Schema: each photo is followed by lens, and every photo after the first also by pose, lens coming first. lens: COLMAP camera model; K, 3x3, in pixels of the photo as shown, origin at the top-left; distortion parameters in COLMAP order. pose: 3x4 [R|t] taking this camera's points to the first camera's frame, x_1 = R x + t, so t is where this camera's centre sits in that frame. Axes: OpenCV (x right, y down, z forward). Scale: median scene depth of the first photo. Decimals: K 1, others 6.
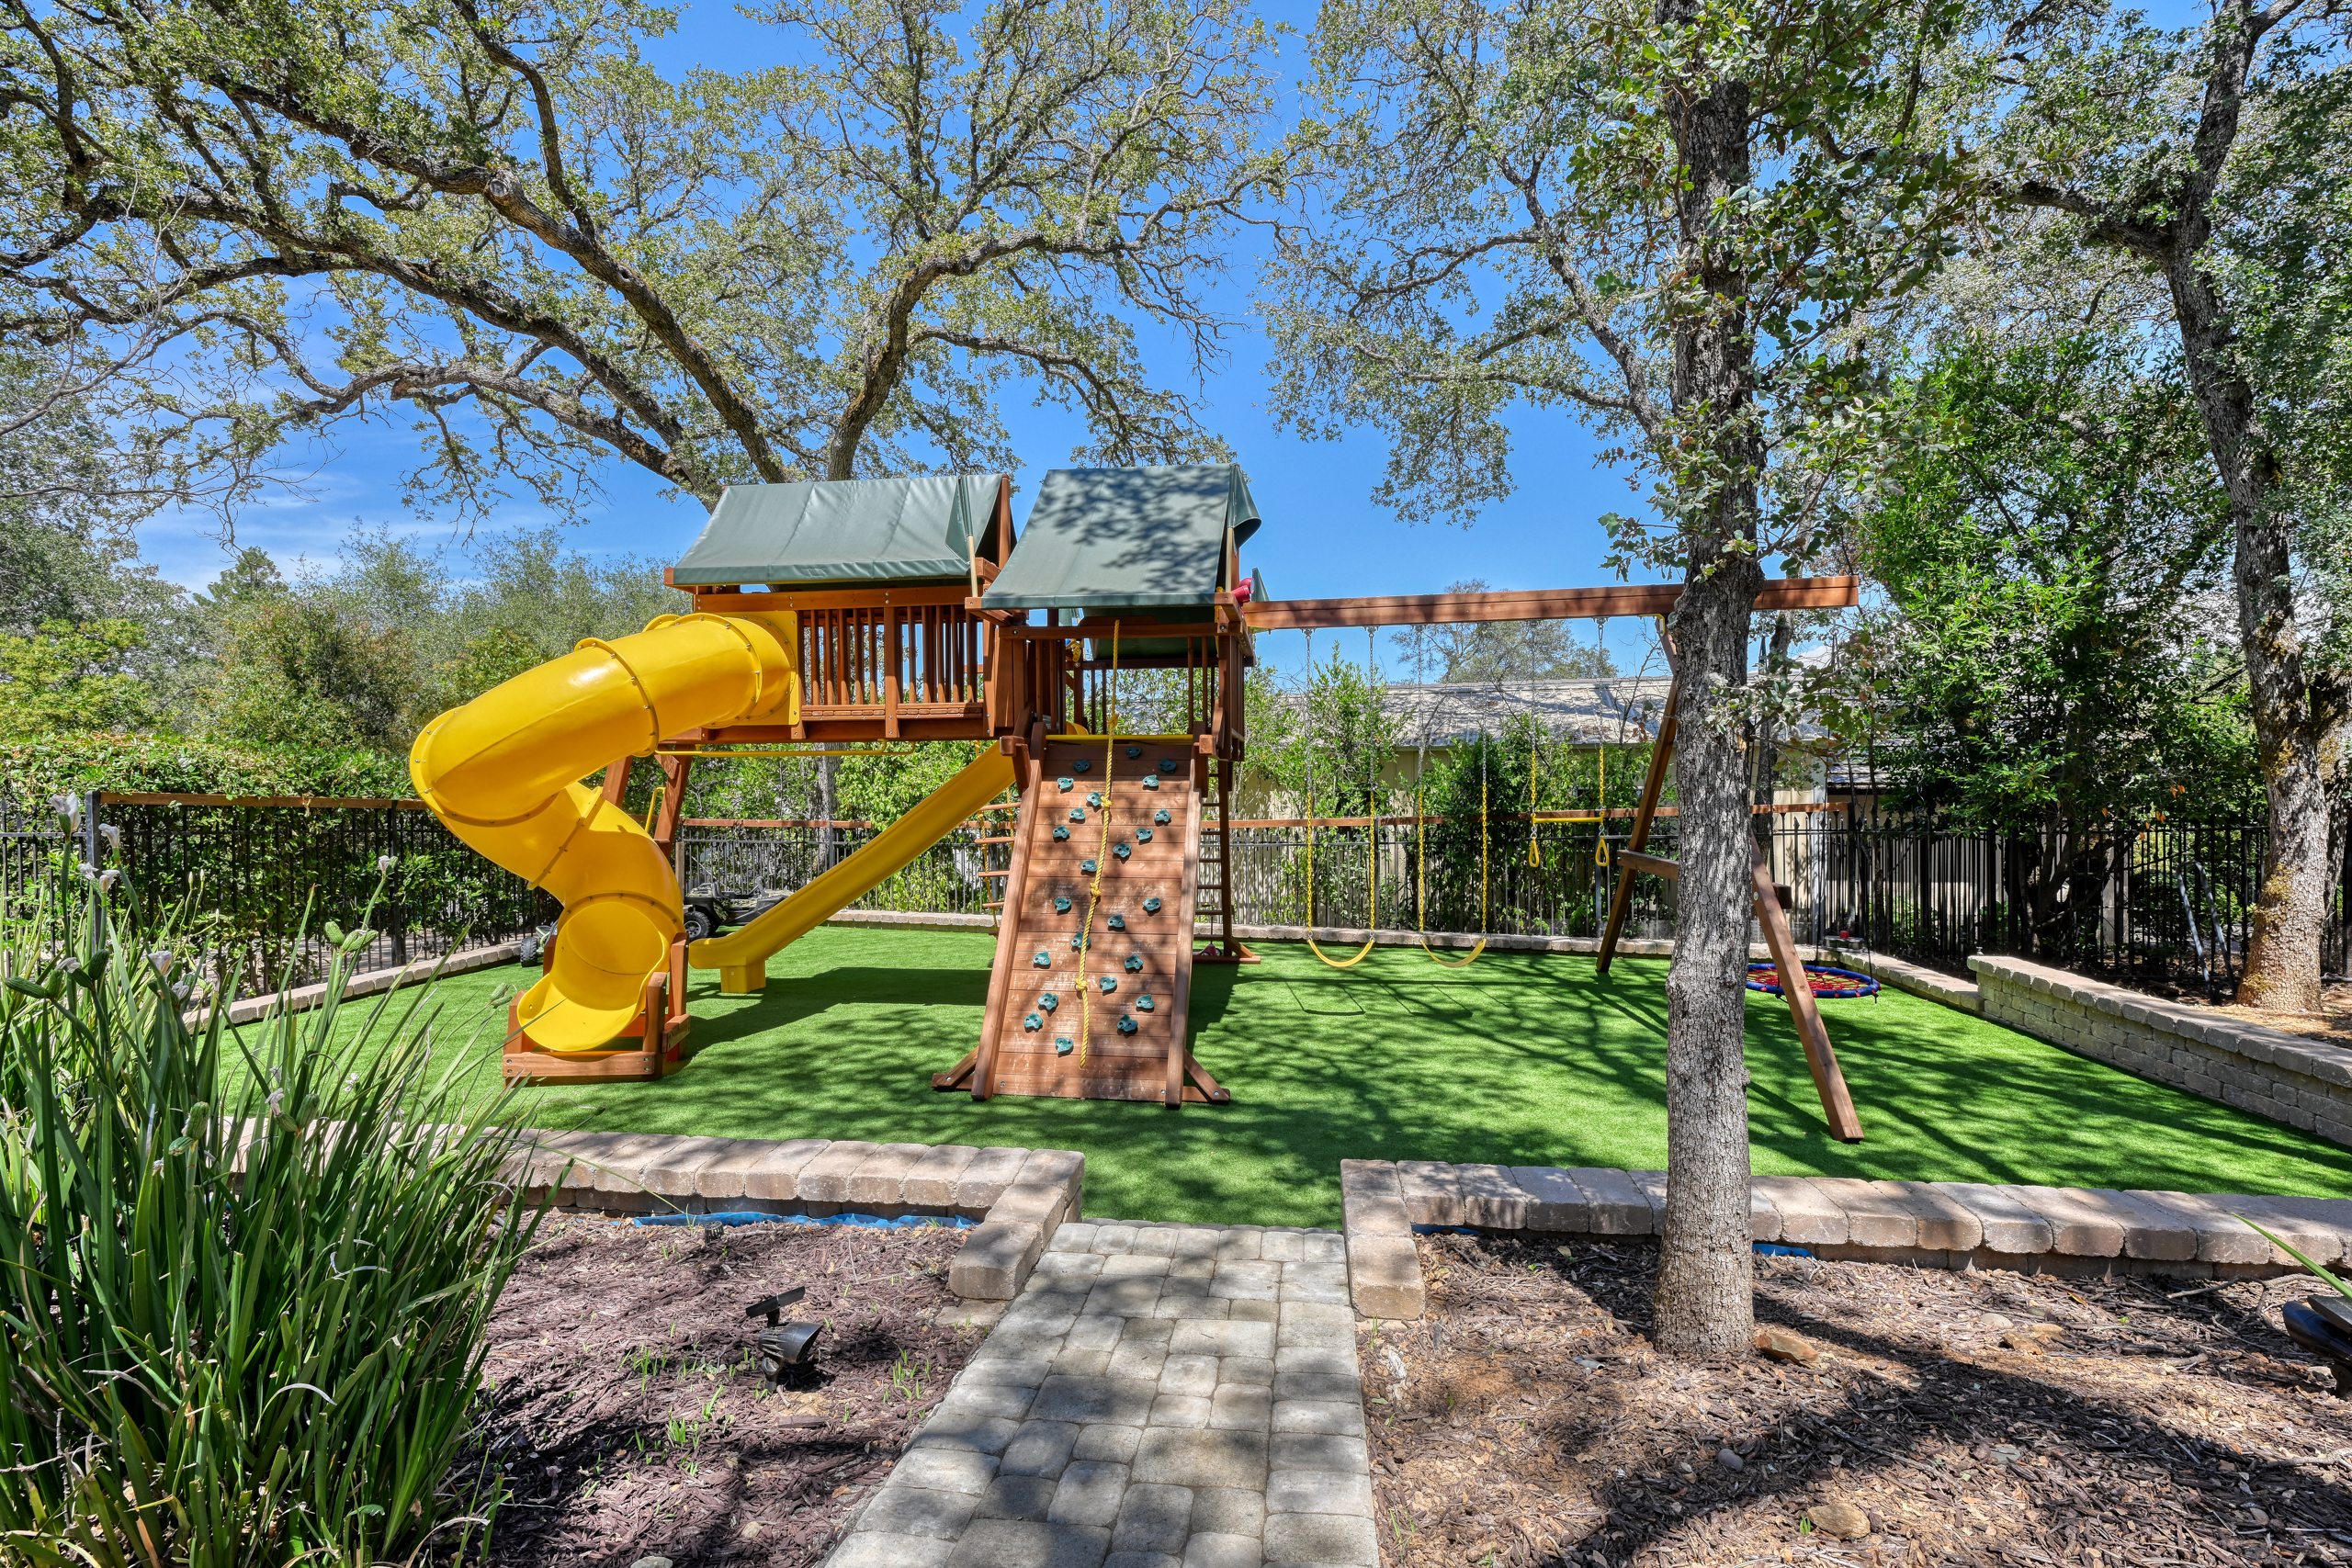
lens RADIAL K [[1008.2, 0, 1177.4], [0, 1008.2, 785.8], [0, 0, 1]] dist [0.001143, 0.000192]
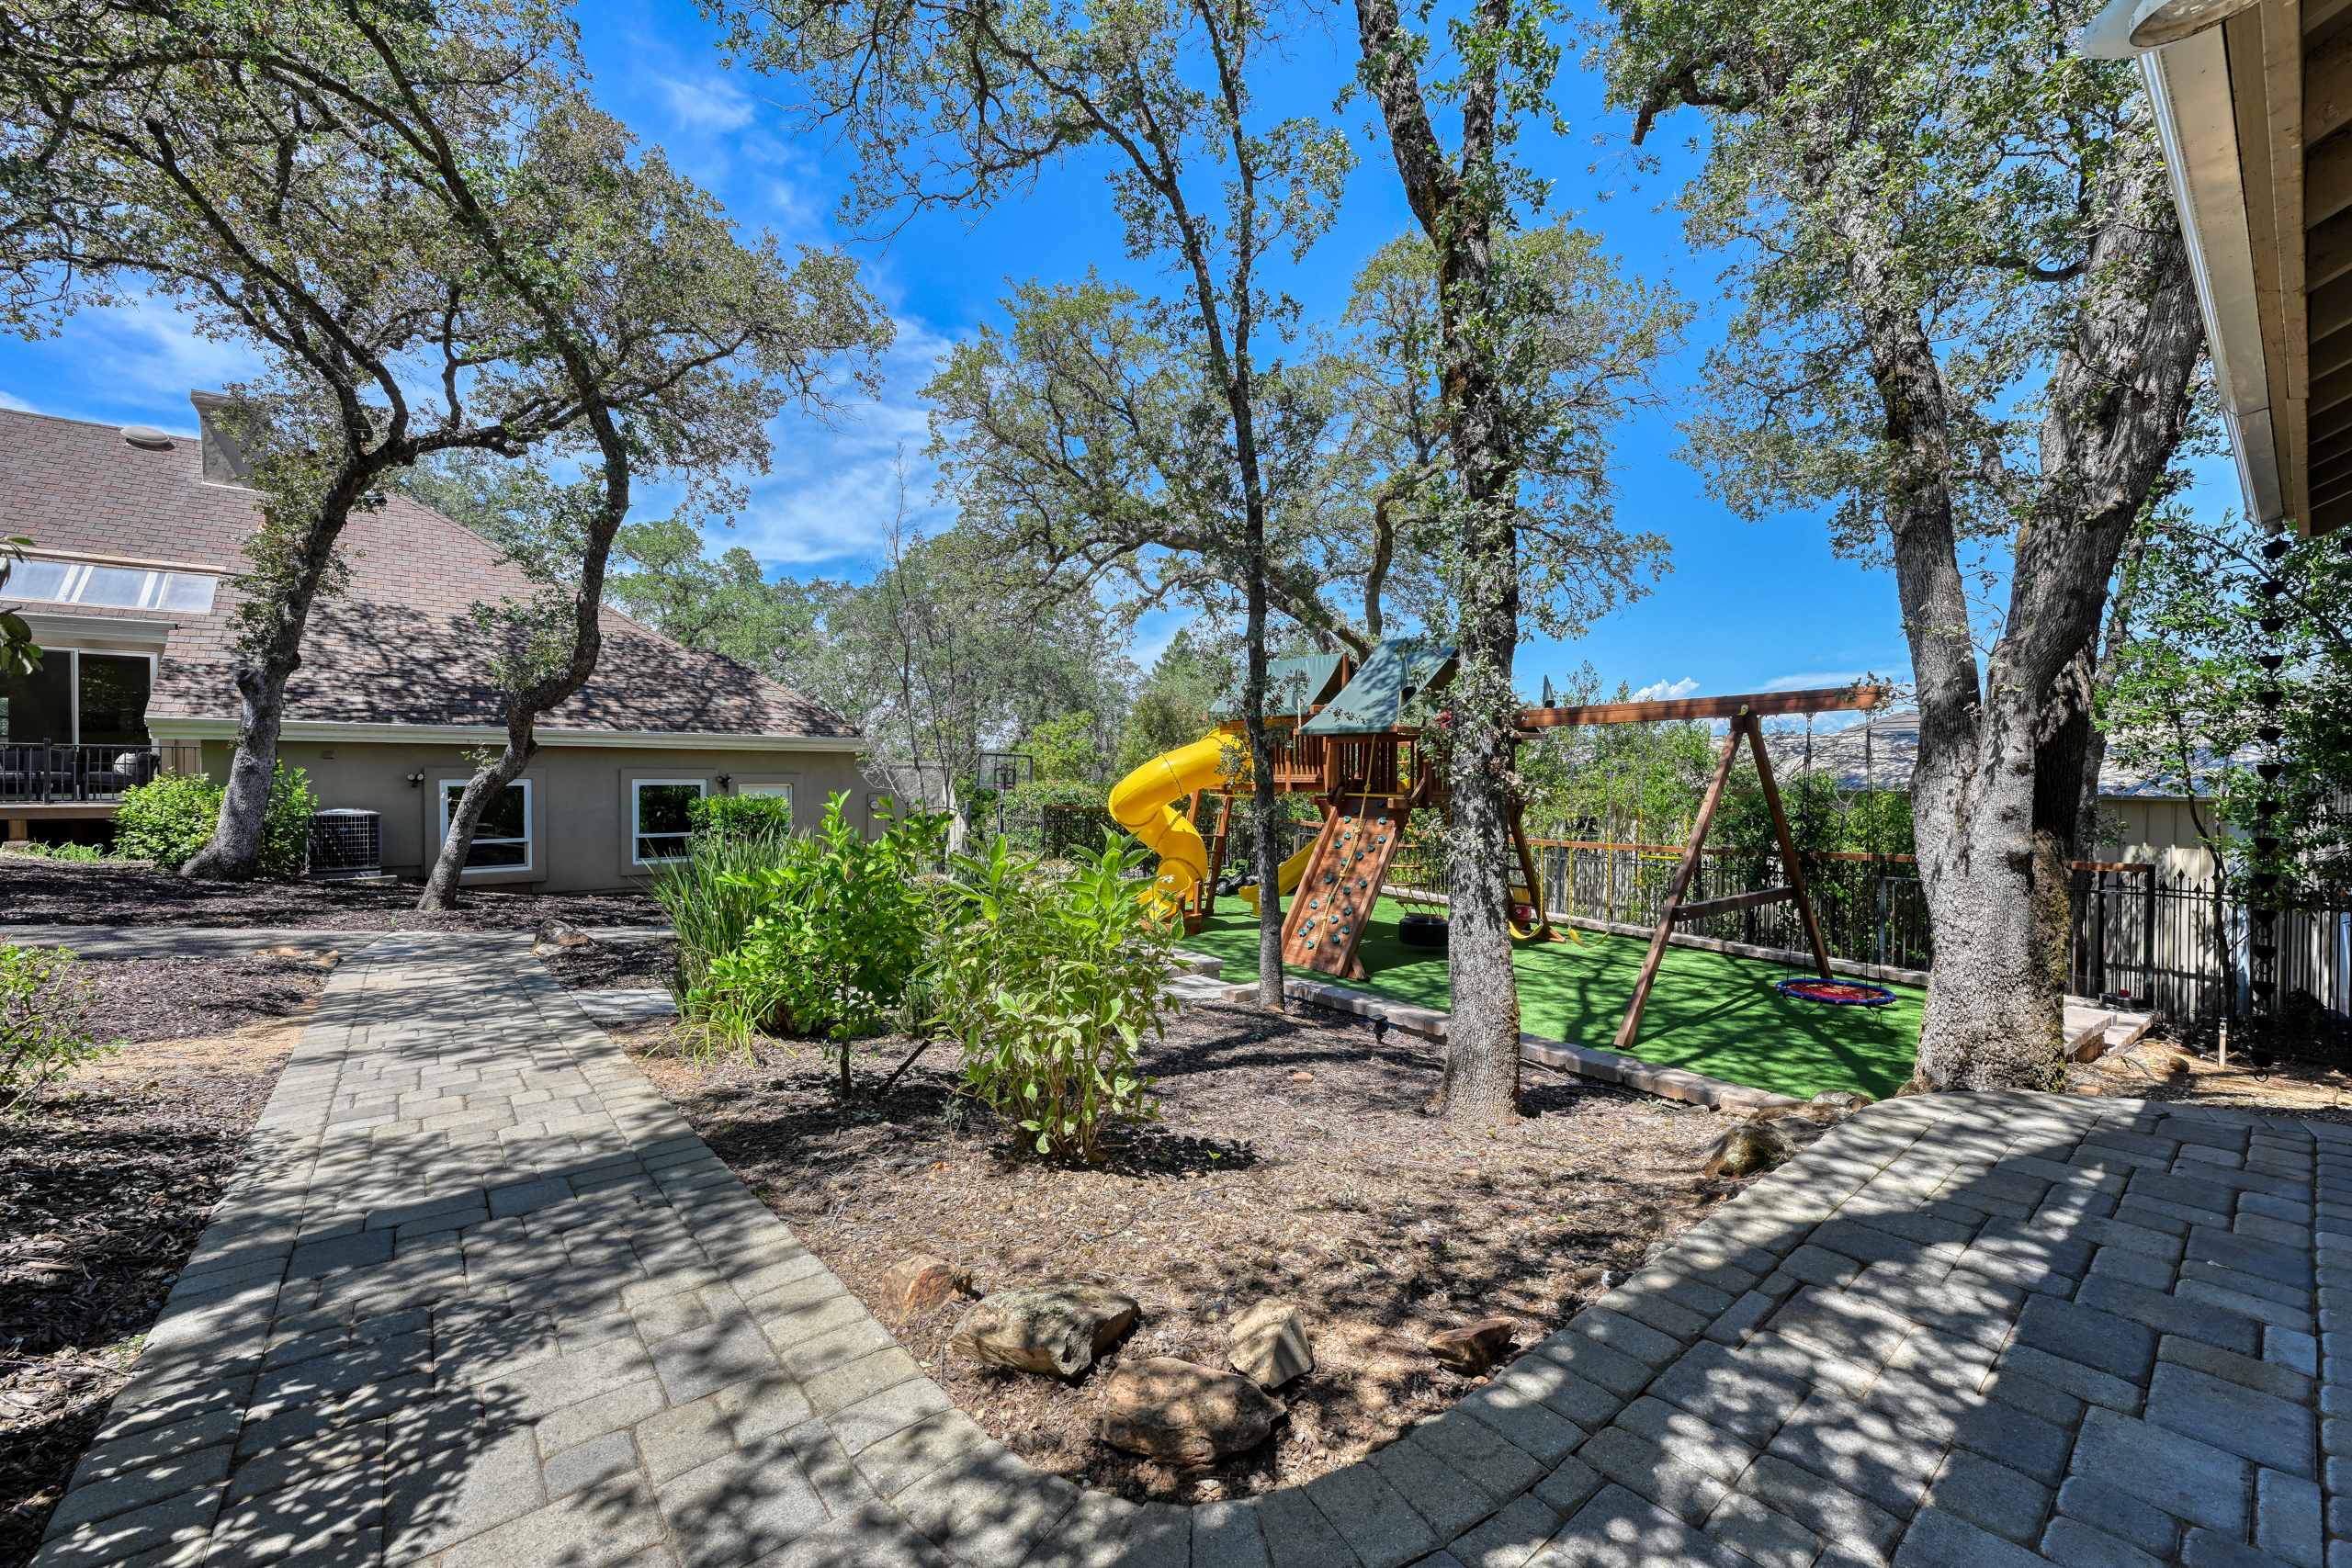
lens RADIAL K [[949.2, 0, 1177.0], [0, 949.2, 786.6], [0, 0, 1]] dist [0.003300, 0.000164]
pose [[0.712653, 0.021557, -0.701185, 0.986111], [-0.009976, 0.999738, 0.020597, -0.105640], [0.701445, -0.007684, 0.712682, -0.568234]]
